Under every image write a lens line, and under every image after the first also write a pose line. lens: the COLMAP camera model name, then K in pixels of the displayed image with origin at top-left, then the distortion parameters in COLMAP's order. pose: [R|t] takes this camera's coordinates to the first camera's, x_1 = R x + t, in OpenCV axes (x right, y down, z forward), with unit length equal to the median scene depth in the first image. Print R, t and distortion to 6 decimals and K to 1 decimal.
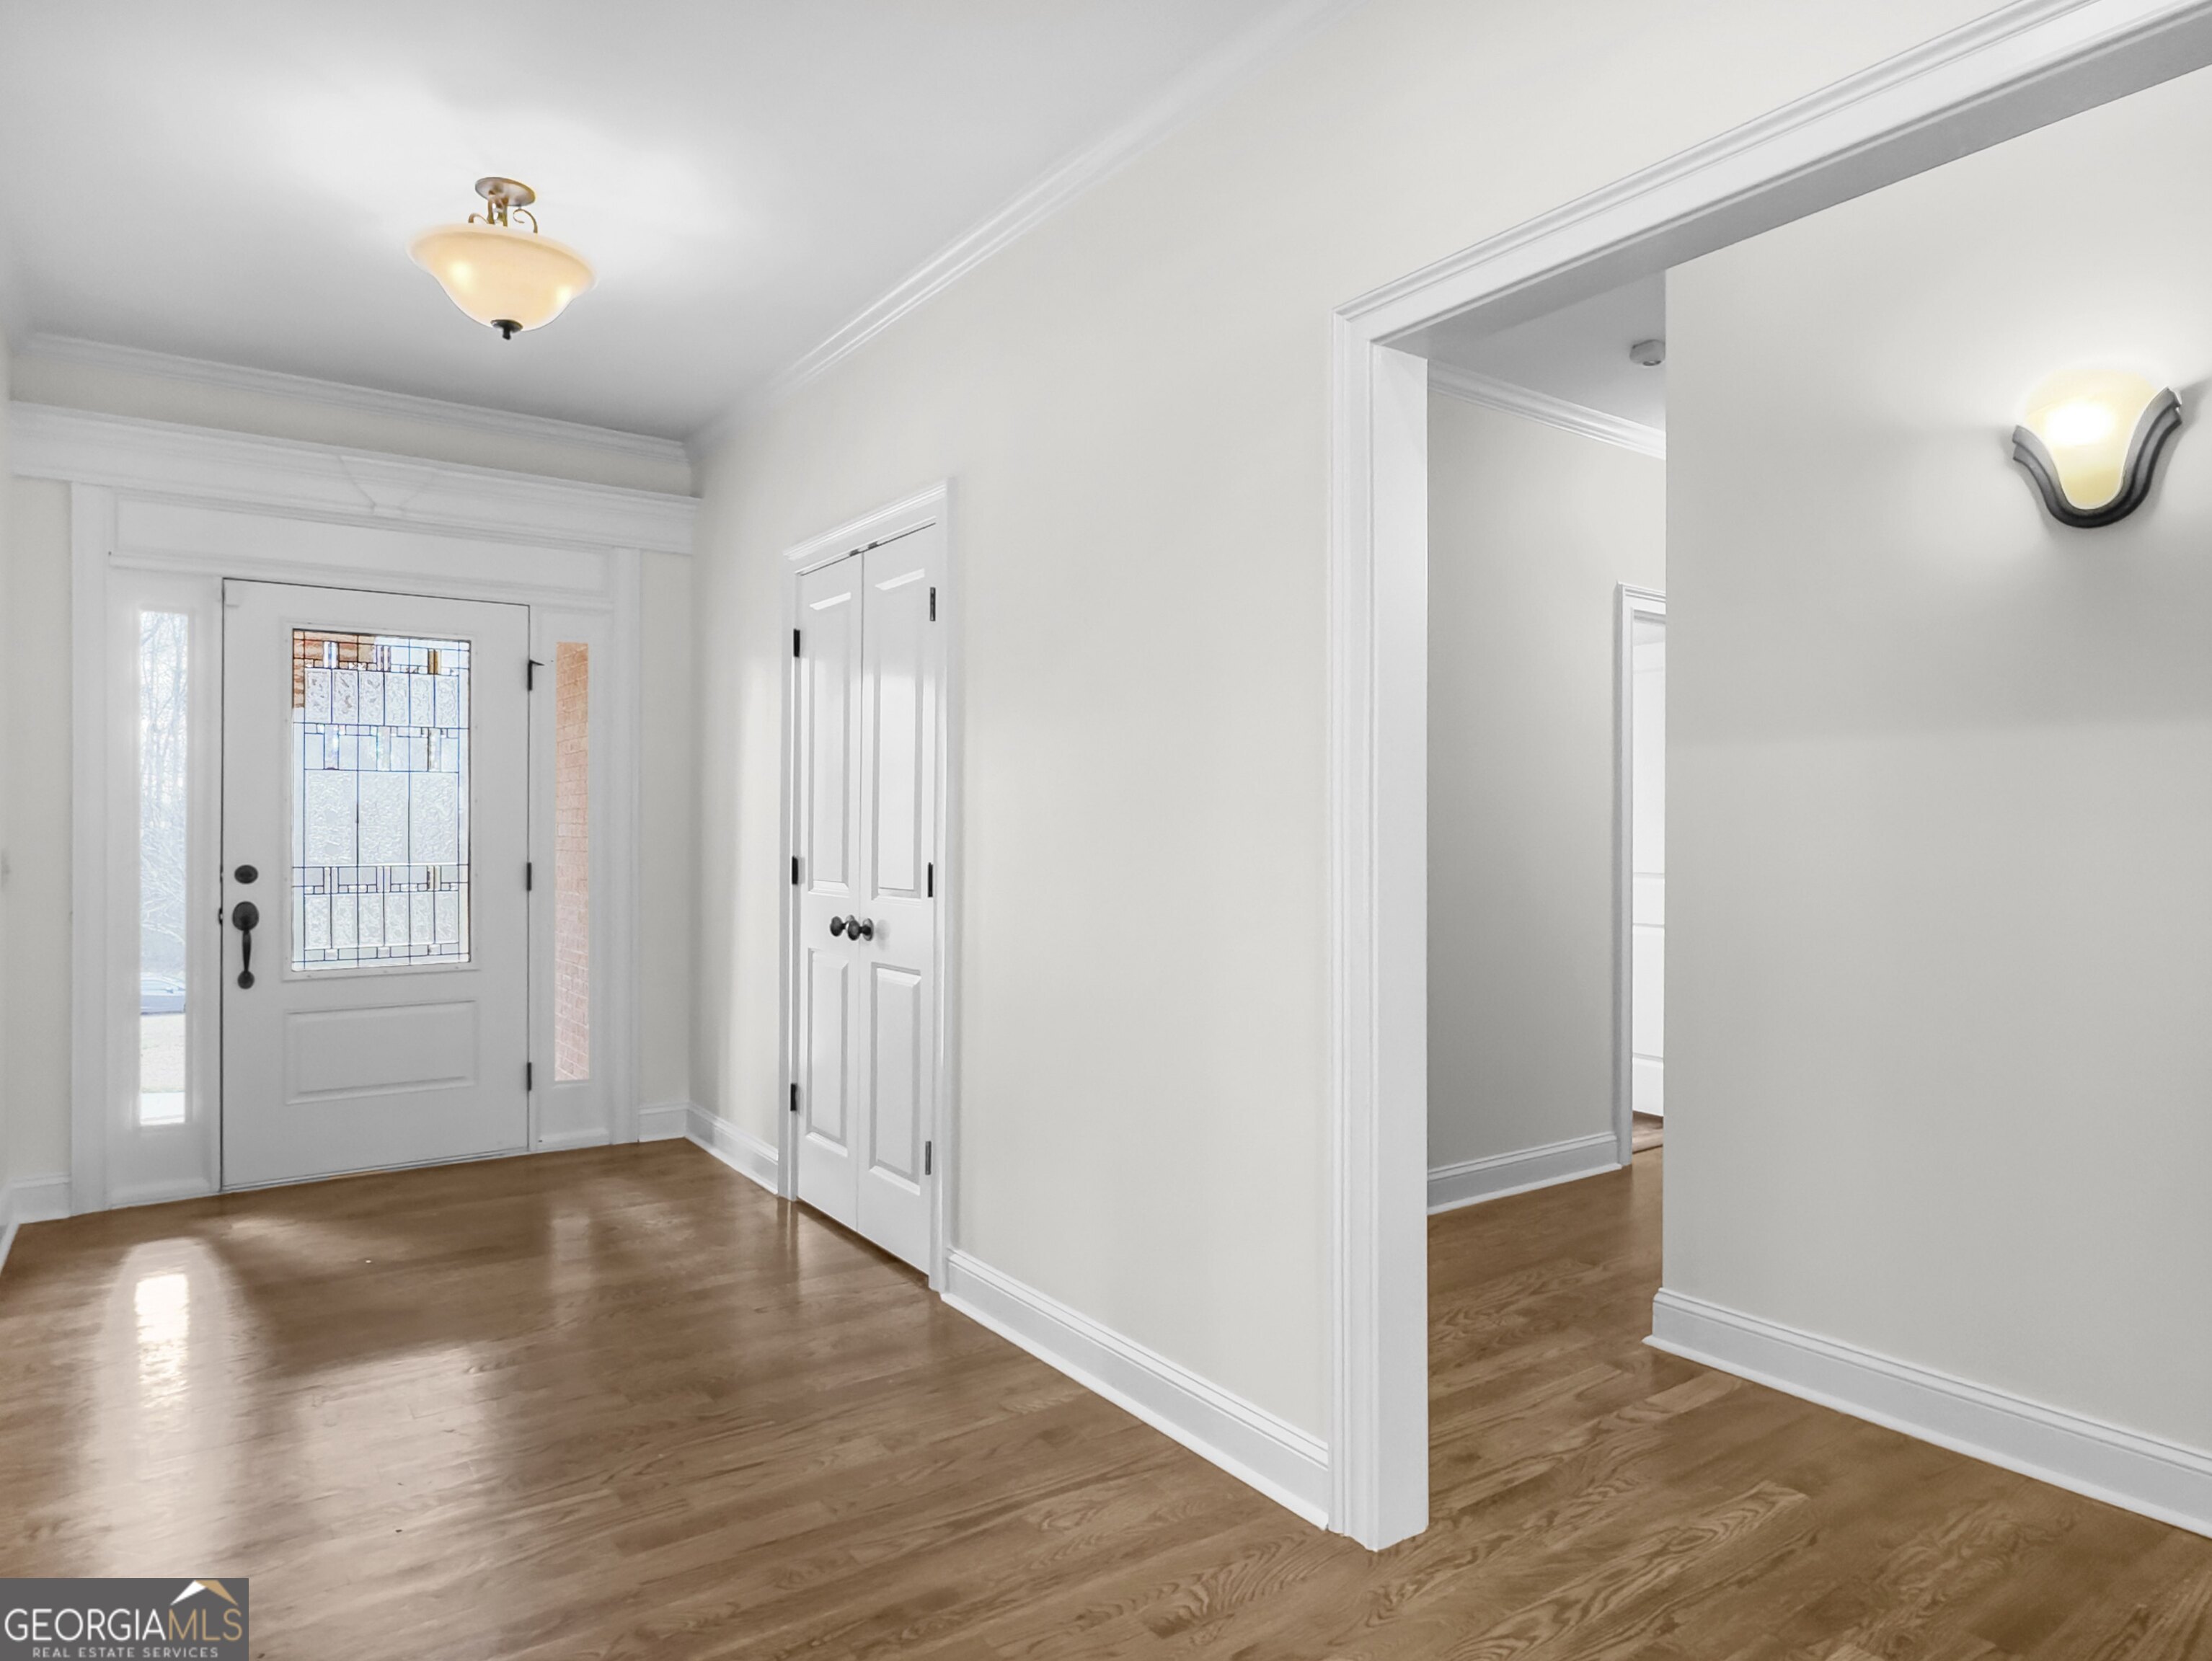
lens RADIAL K [[1219.7, 0, 1113.5], [0, 1219.7, 848.7], [0, 0, 1]] dist [-0.021962, 0.000402]
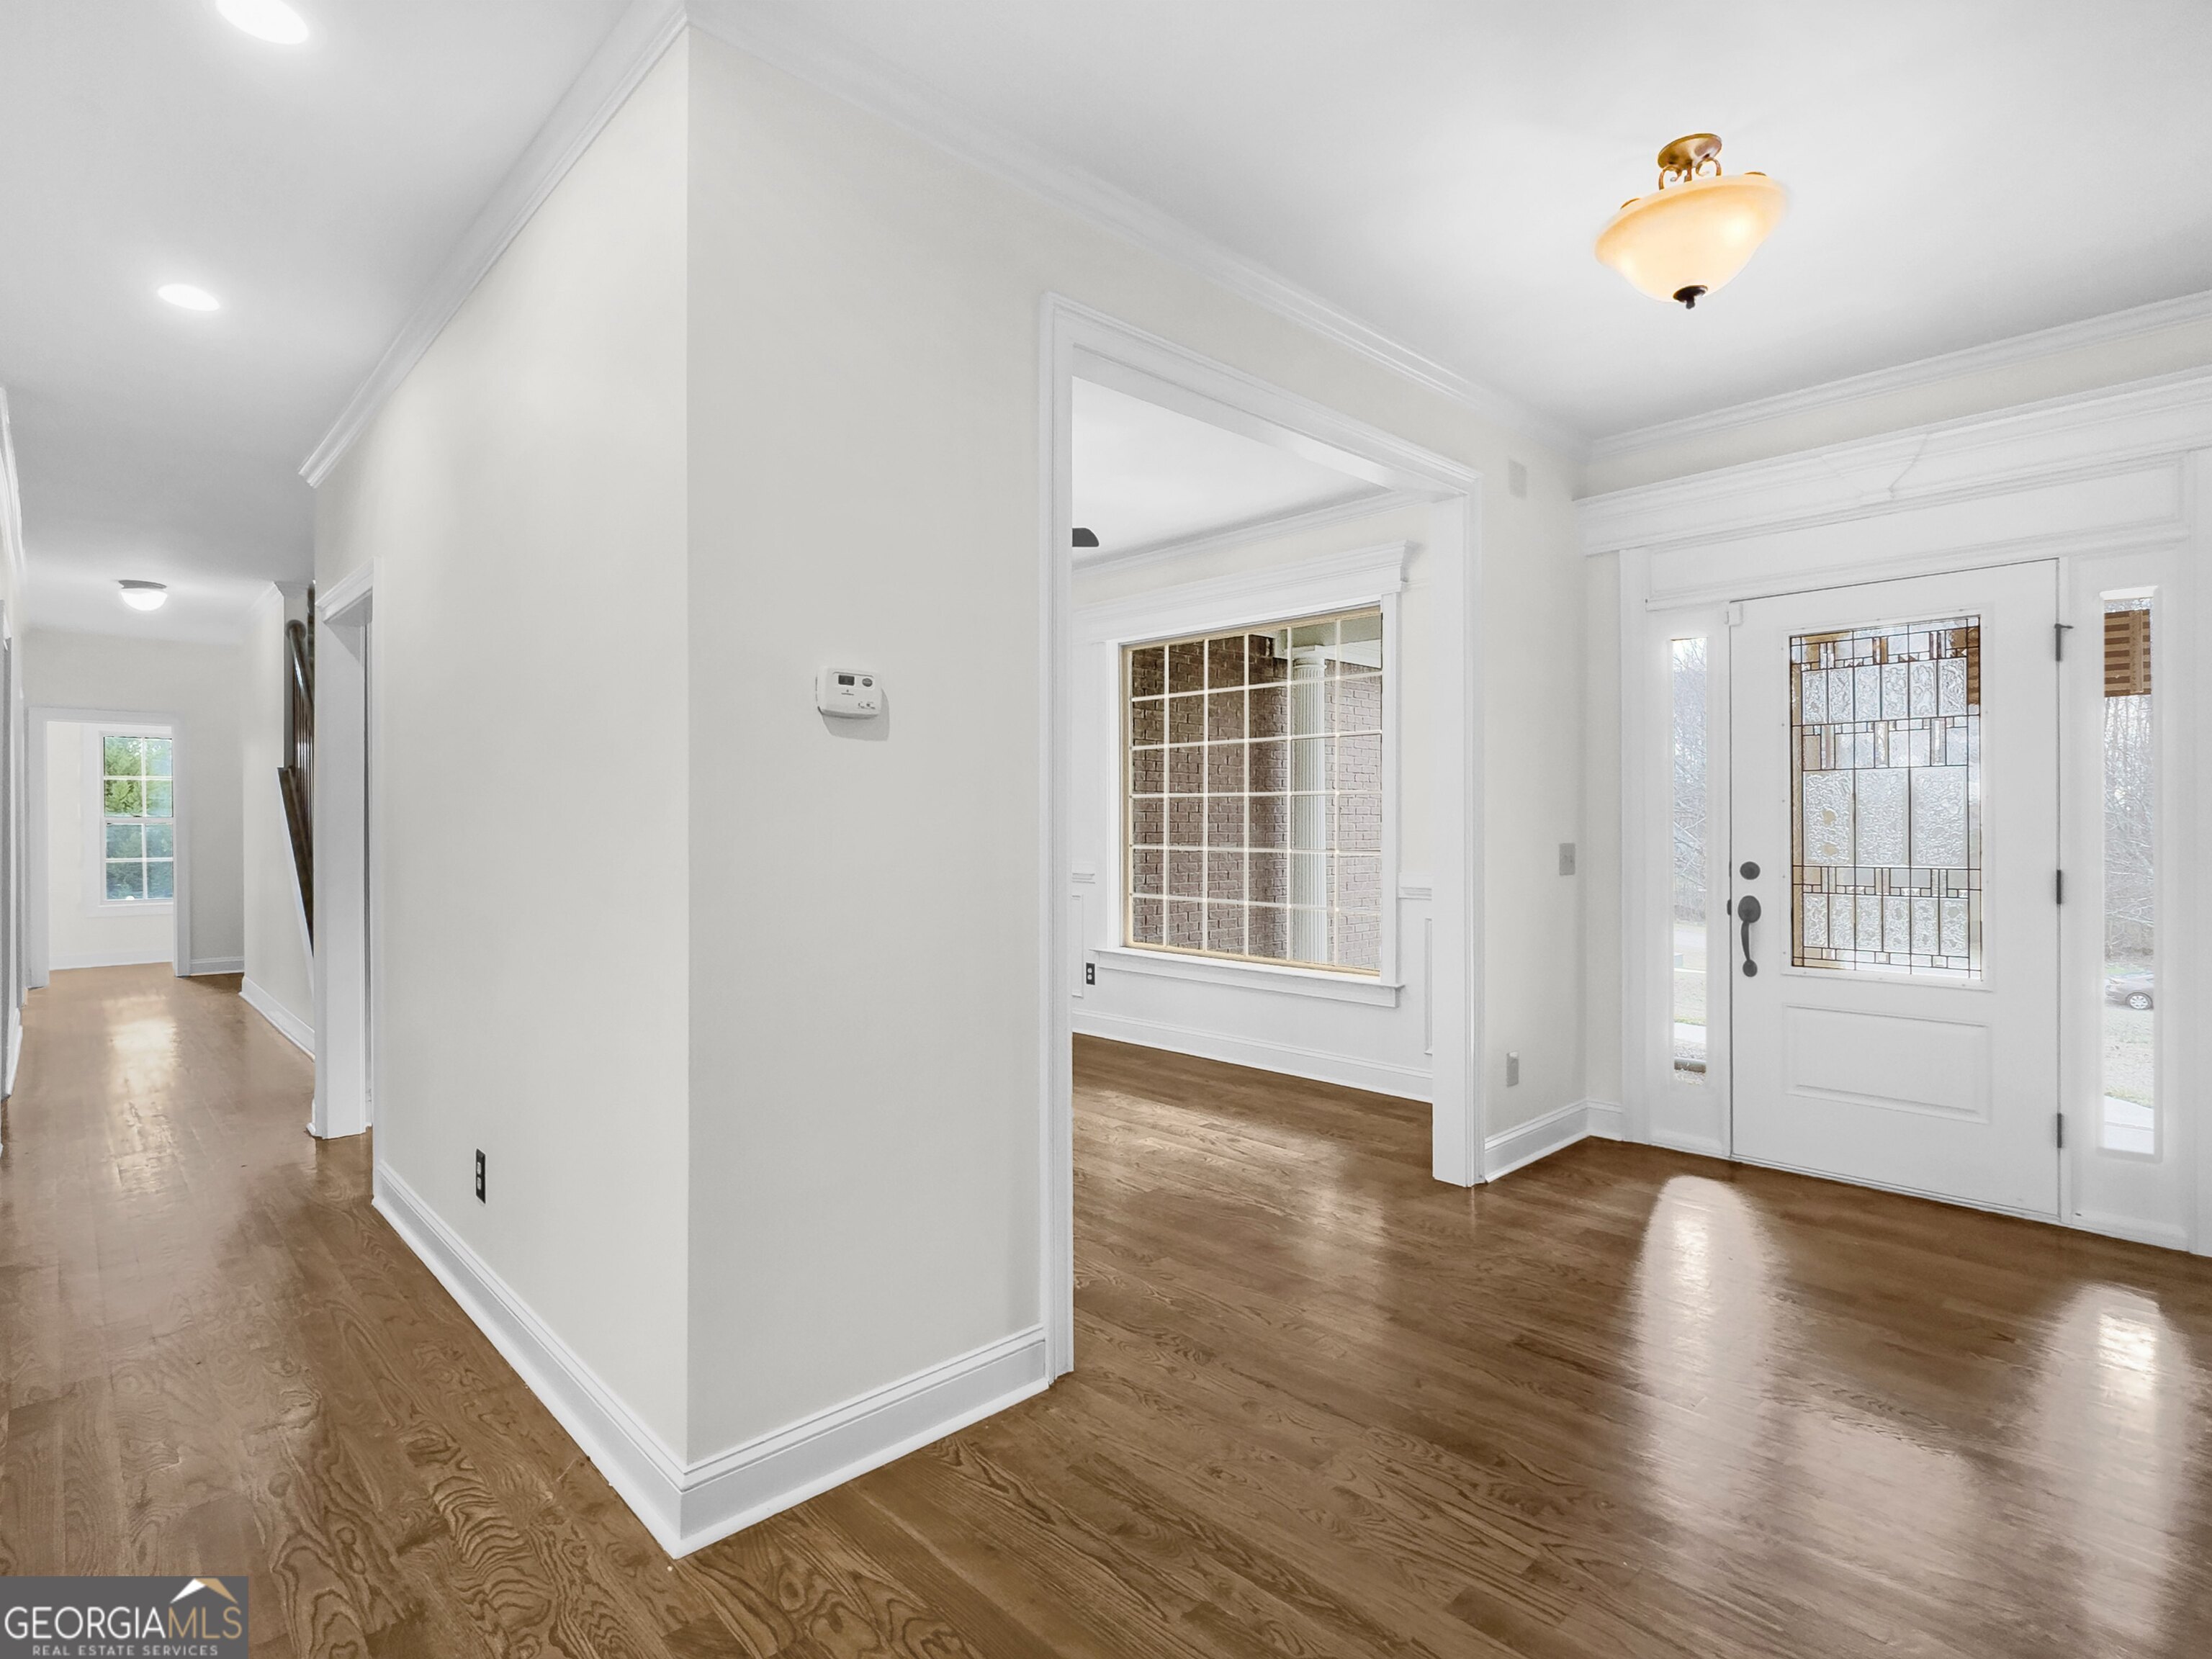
lens RADIAL K [[1106.8, 0, 1127.7], [0, 1106.8, 819.1], [0, 0, 1]] dist [0.001594, -0.000113]
pose [[0.141353, -0.013474, -0.989868, 0.186676], [-0.017849, 0.999710, -0.016157, 0.000603], [0.989798, 0.019952, 0.141071, 0.289480]]
